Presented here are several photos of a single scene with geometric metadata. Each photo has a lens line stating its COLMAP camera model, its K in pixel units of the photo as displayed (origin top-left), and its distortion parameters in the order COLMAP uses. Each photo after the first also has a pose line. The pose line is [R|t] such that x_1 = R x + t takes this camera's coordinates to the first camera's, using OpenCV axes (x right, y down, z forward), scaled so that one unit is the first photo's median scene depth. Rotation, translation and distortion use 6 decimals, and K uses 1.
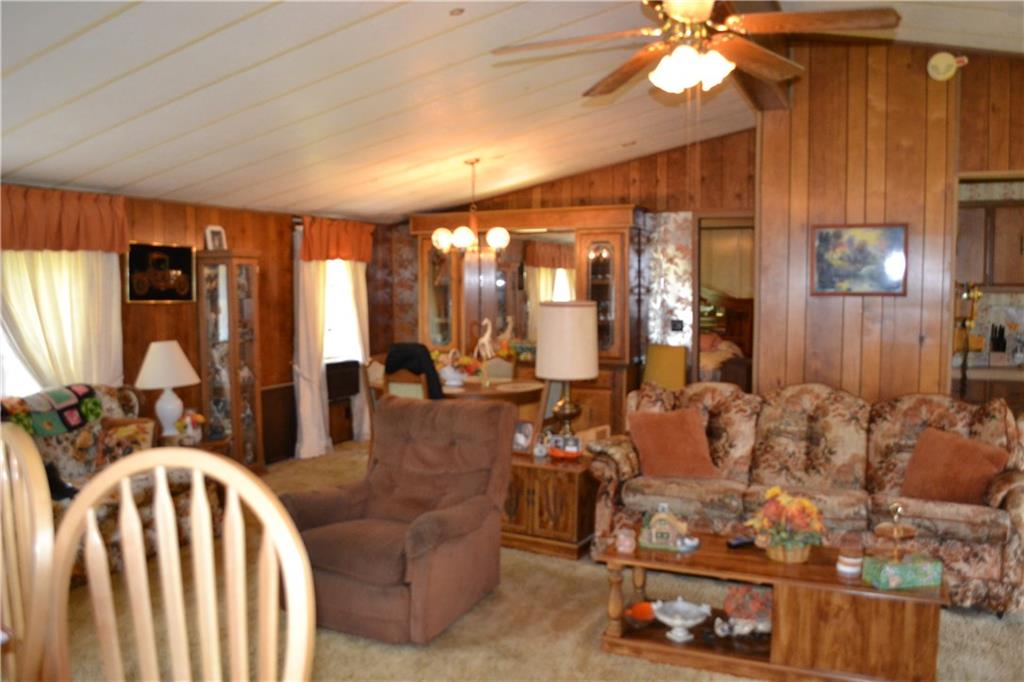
lens RADIAL K [[826.1, 0, 507.7], [0, 826.1, 347.1], [0, 0, 1]] dist [-0.079186, 0.007435]
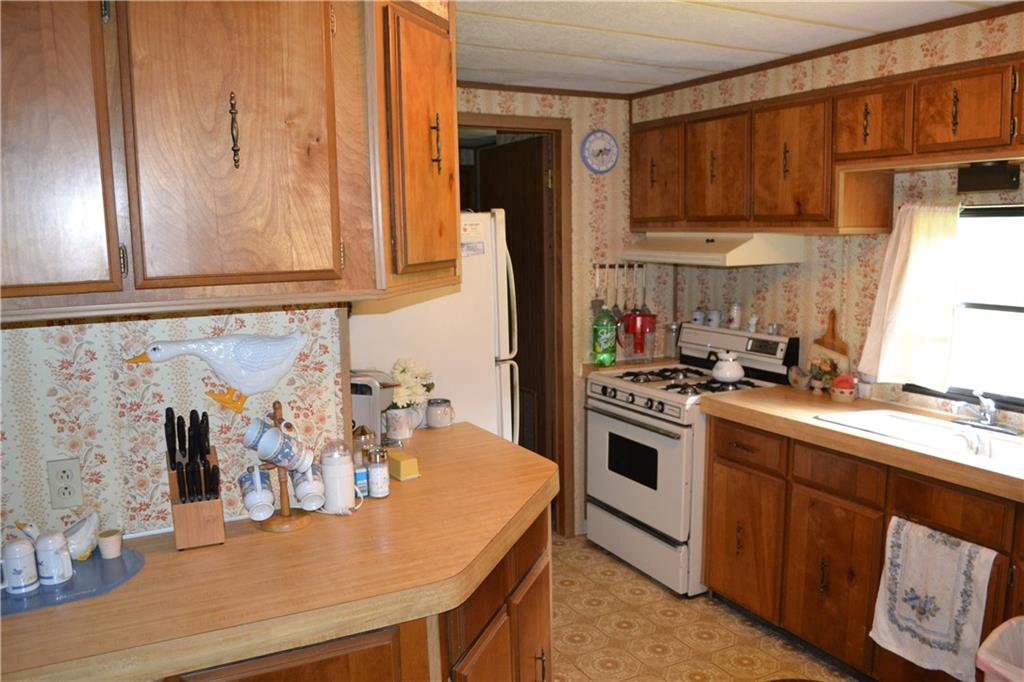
lens RADIAL K [[826.1, 0, 508.3], [0, 826.1, 347.0], [0, 0, 1]] dist [-0.079186, 0.007435]
pose [[0.622634, -0.125091, 0.772450, 0.631640], [0.077380, 0.992144, 0.098296, -0.099838], [-0.778678, -0.001431, 0.627422, 0.994552]]
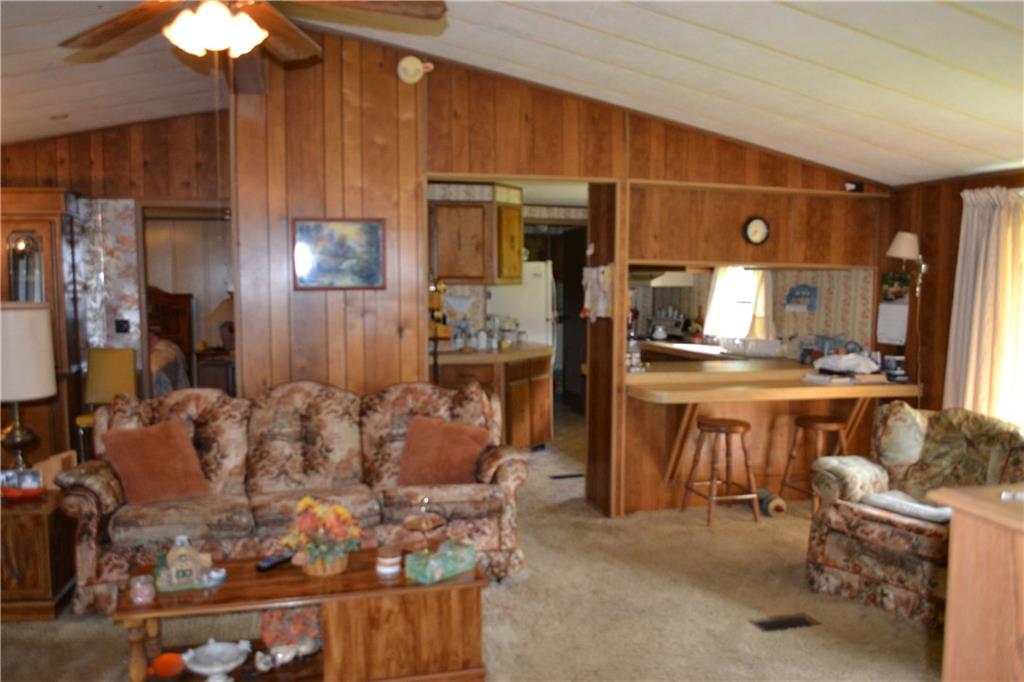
lens RADIAL K [[826.1, 0, 504.1], [0, 826.1, 348.6], [0, 0, 1]] dist [-0.079186, 0.007435]
pose [[0.770665, -0.056604, 0.634721, -0.061419], [0.050064, 0.998347, 0.028245, -0.010434], [-0.635271, 0.010010, 0.772225, 0.097974]]
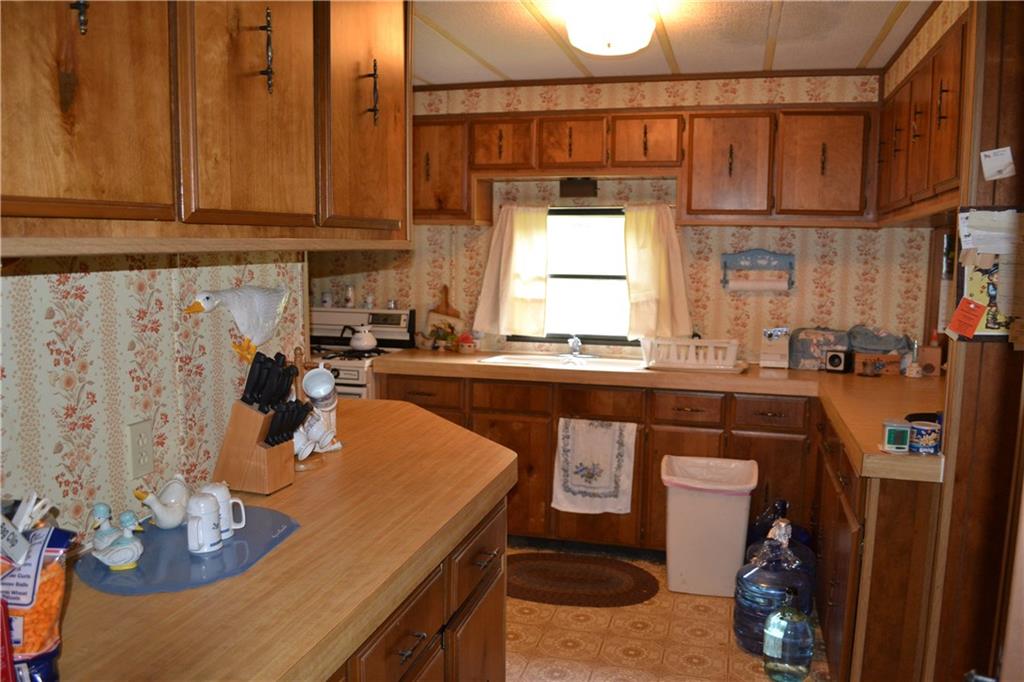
lens RADIAL K [[826.1, 0, 511.1], [0, 826.1, 347.5], [0, 0, 1]] dist [-0.079186, 0.007435]
pose [[-0.157877, -0.126421, 0.979333, 0.404441], [0.062248, 0.988524, 0.137643, -0.093428], [-0.985495, 0.082693, -0.148196, 1.333253]]
